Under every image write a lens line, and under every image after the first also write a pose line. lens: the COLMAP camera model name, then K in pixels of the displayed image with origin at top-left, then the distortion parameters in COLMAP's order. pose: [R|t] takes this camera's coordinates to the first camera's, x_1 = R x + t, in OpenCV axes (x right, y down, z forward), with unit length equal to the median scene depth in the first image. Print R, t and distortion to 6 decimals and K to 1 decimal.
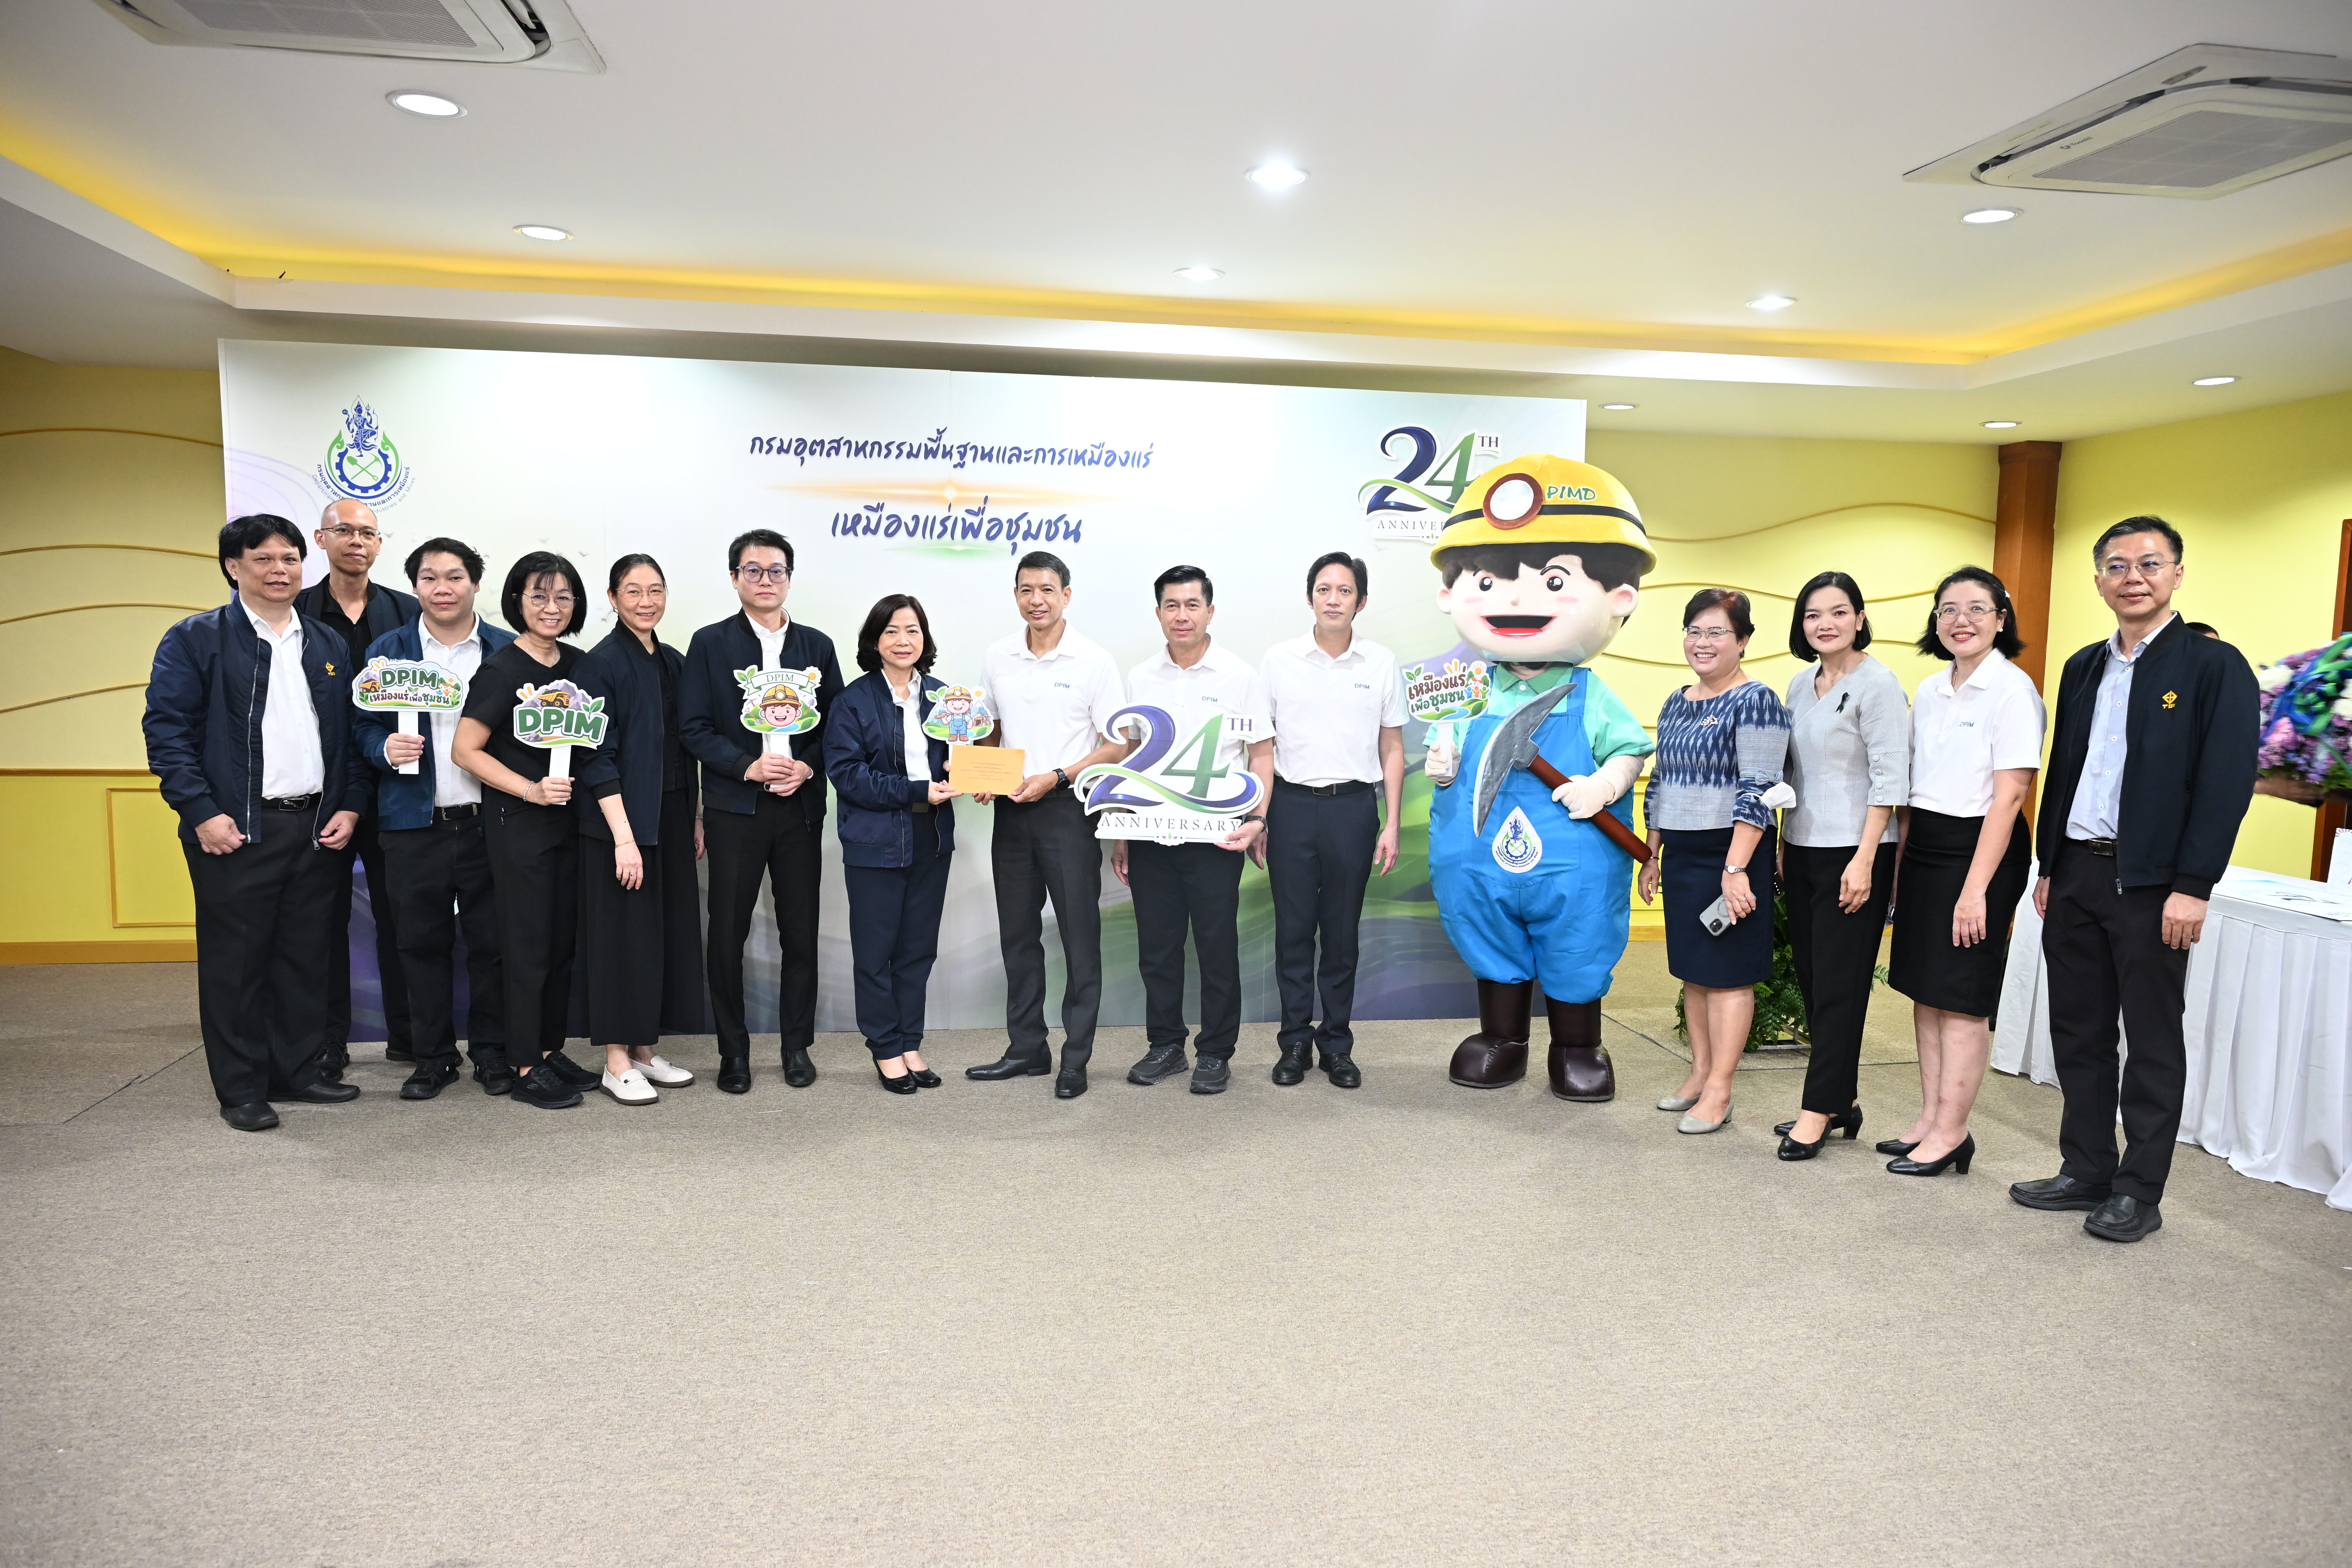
lens RADIAL K [[1558.3, 0, 1186.1], [0, 1558.3, 788.3], [0, 0, 1]] dist [0.006451, -0.011816]
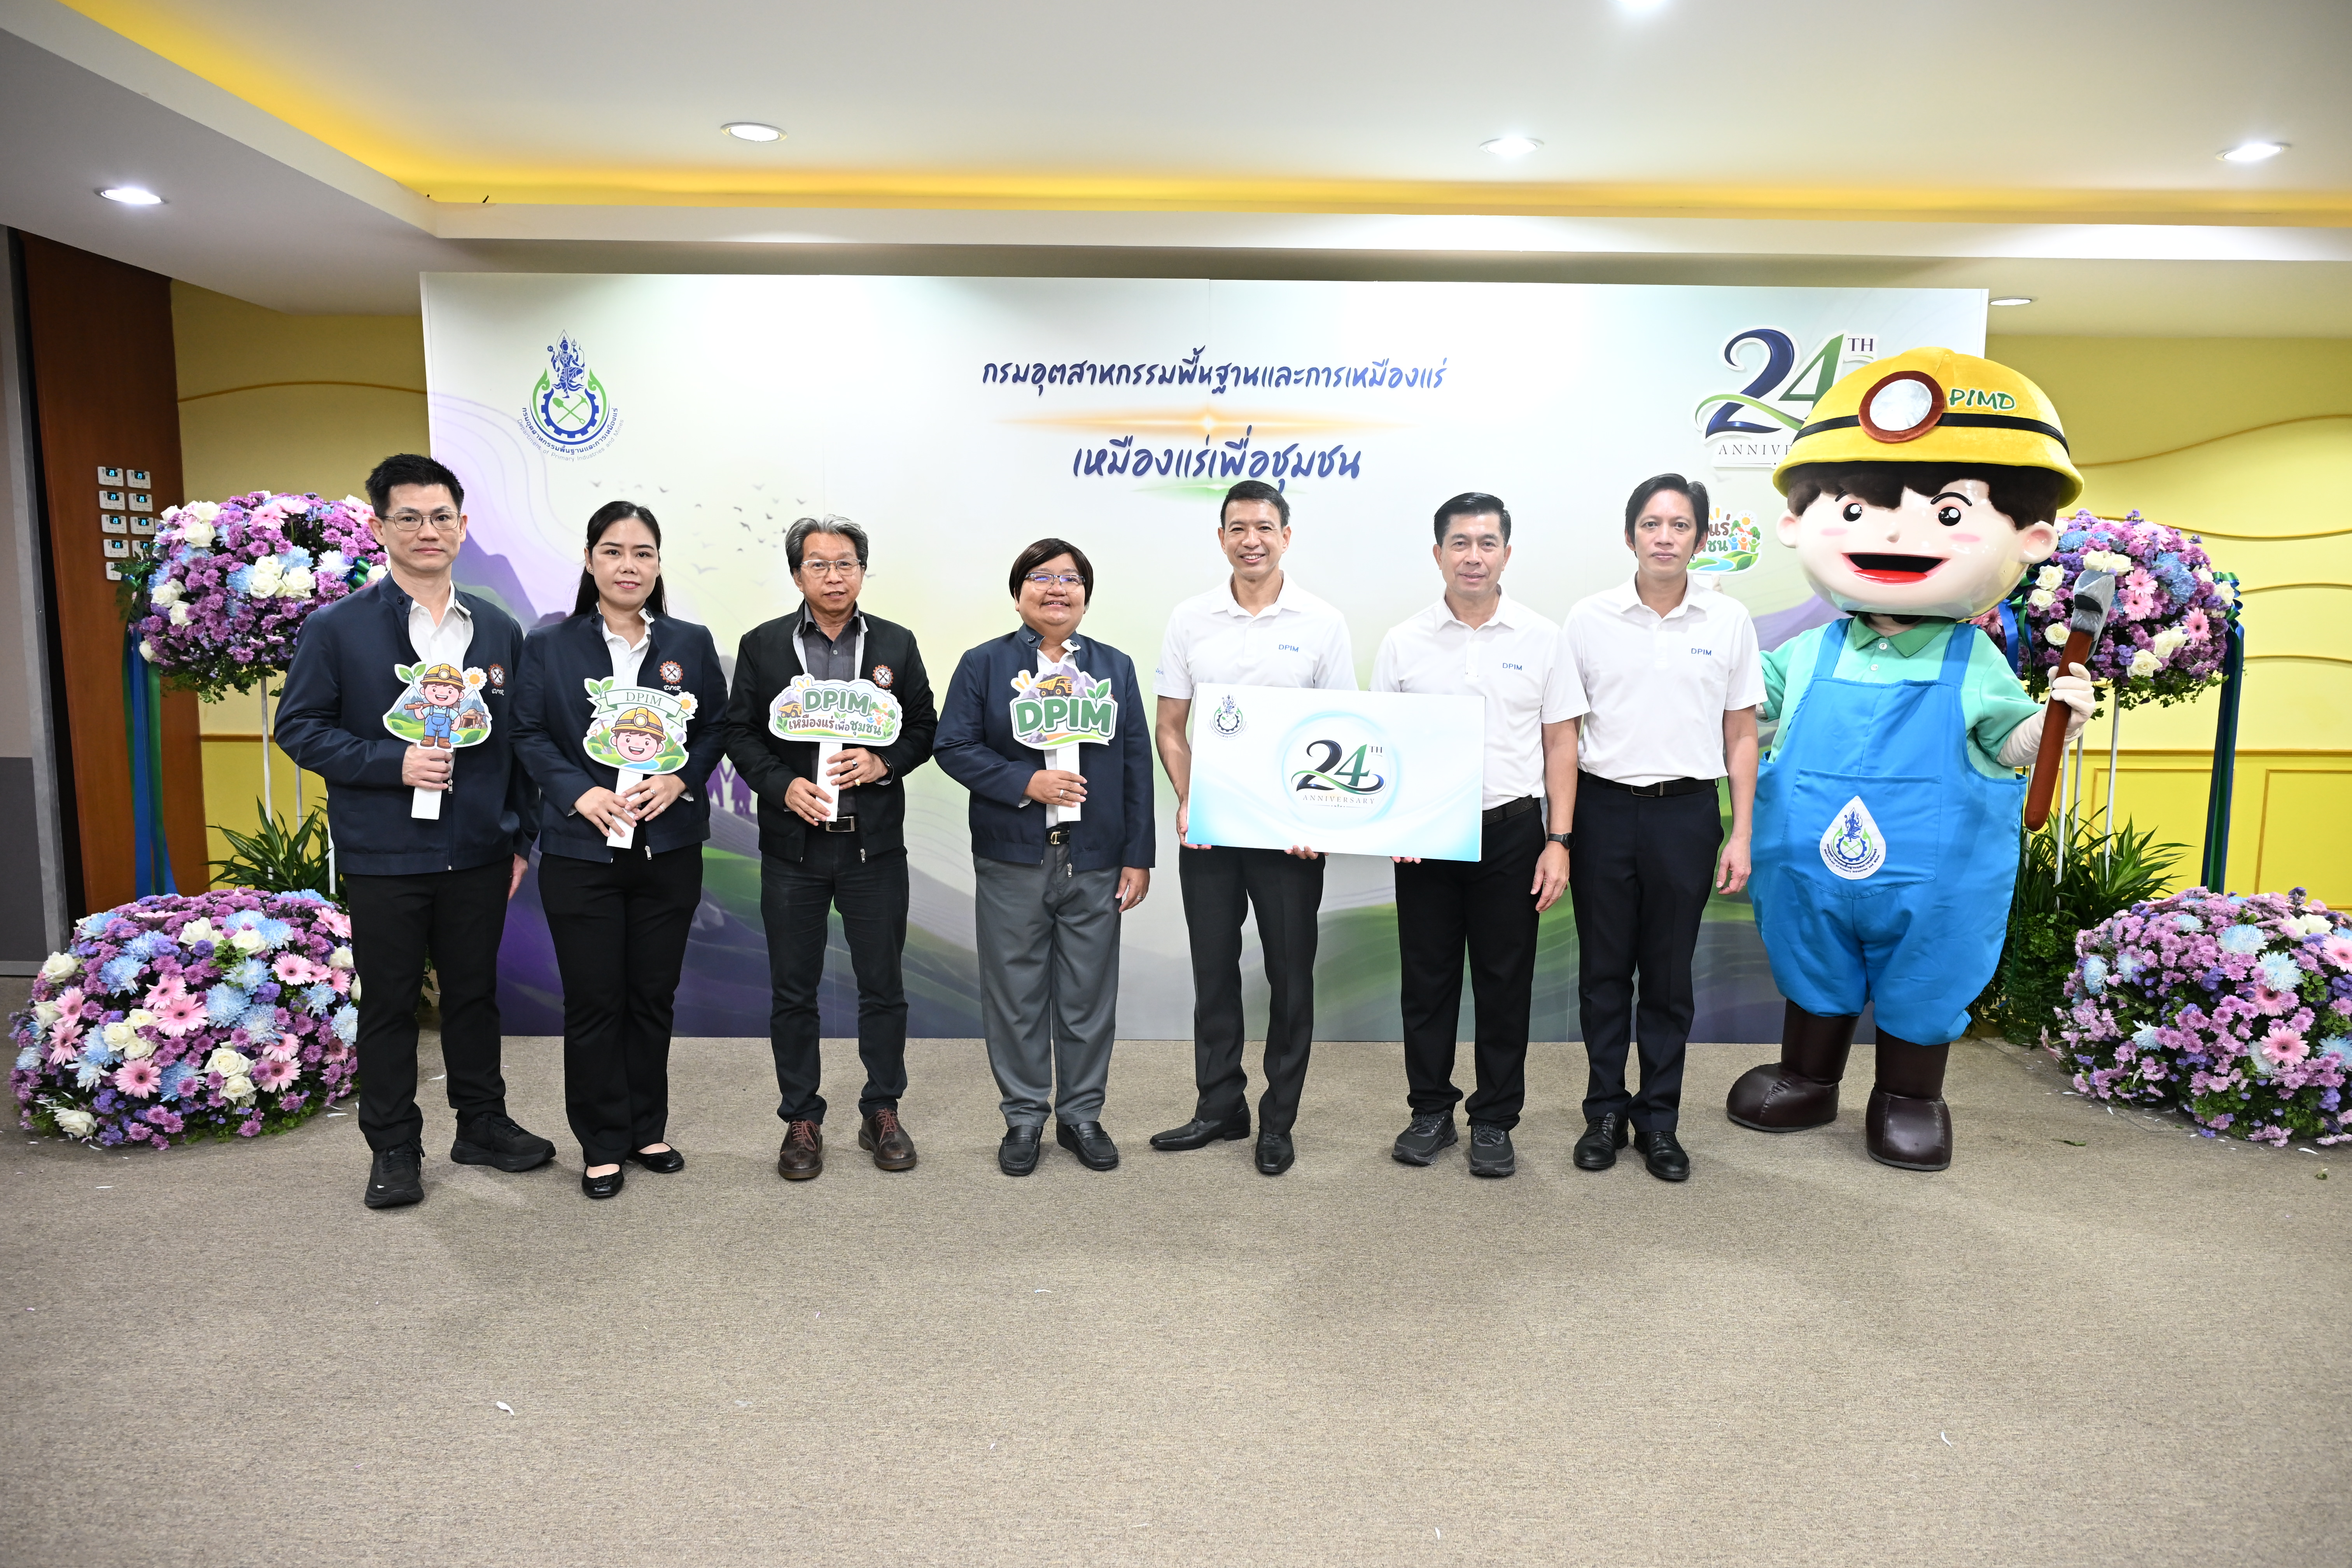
lens RADIAL K [[1558.3, 0, 1176.4], [0, 1558.3, 780.2], [0, 0, 1]] dist [0.006451, -0.011816]
pose [[0.988548, 0.009403, -0.150611, -0.046914], [-0.005372, 0.999617, 0.027144, -0.019624], [0.150808, -0.026024, 0.988220, 0.178381]]
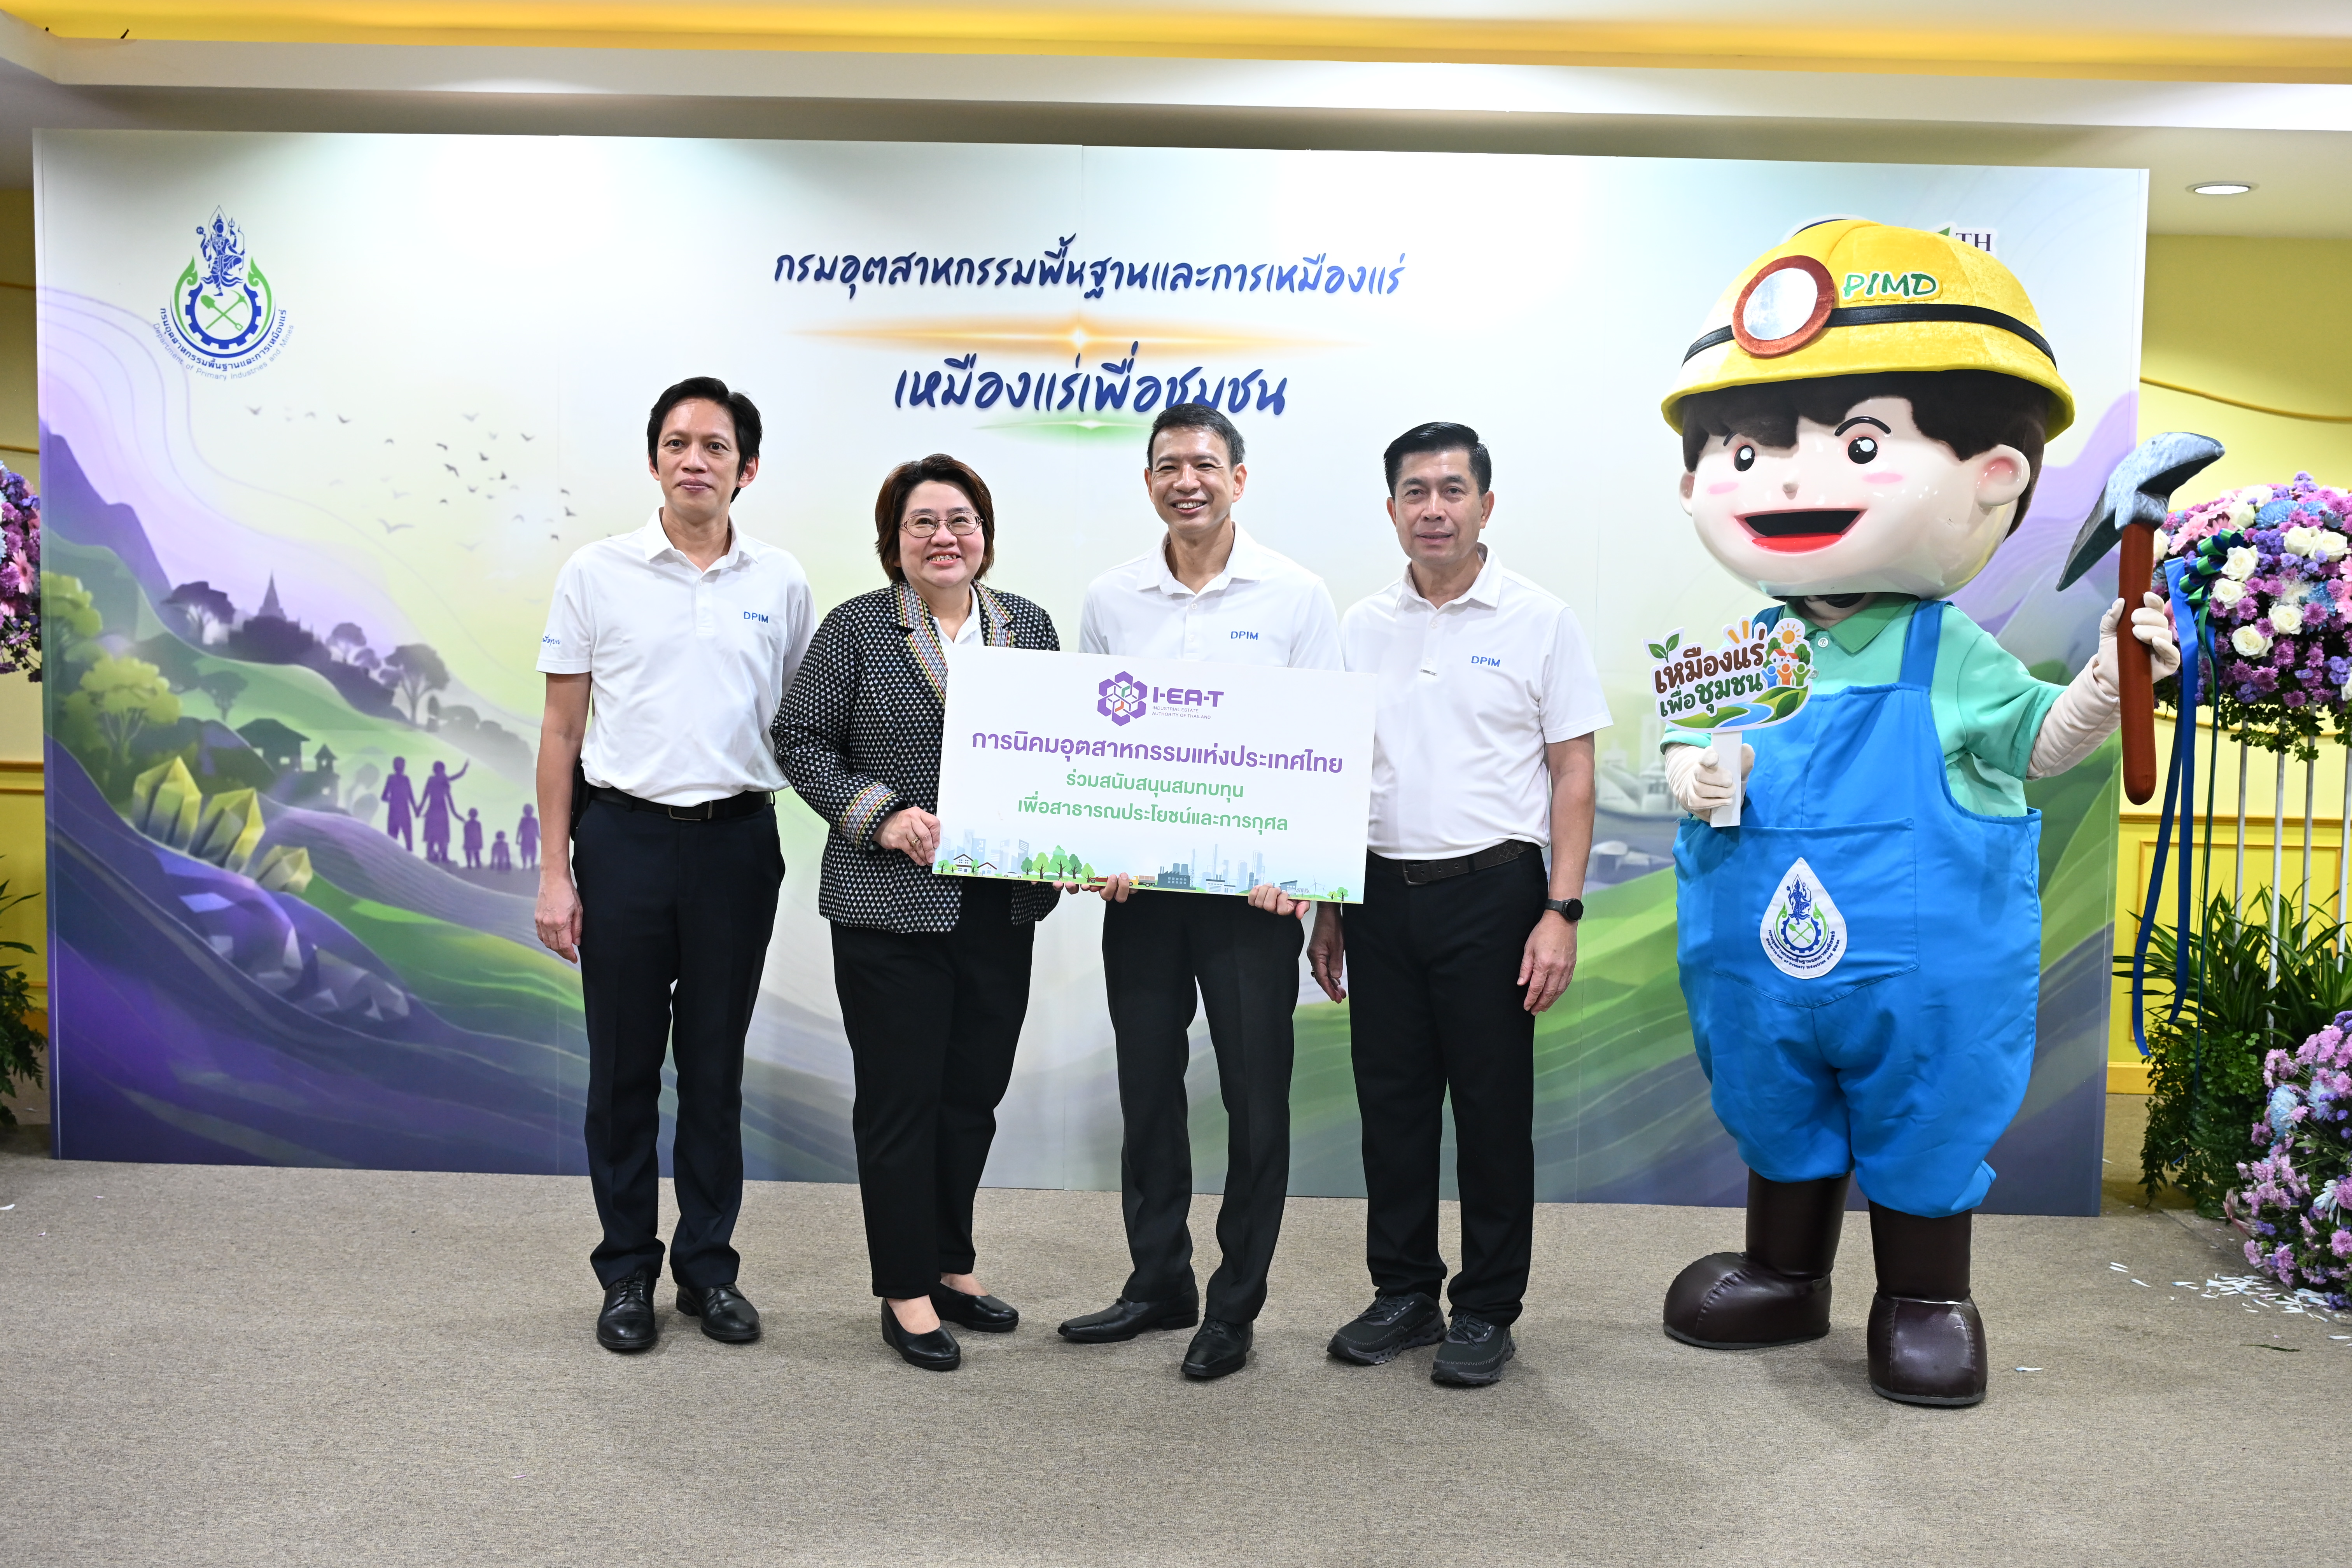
lens RADIAL K [[2368.2, 0, 1201.2], [0, 2368.2, 766.9], [0, 0, 1]] dist [-0.011820, 0.000000]
pose [[0.984110, 0.016545, -0.176785, 0.089121], [-0.021803, 0.999375, -0.027841, 0.013205], [0.176214, 0.031253, 0.983856, 0.086313]]
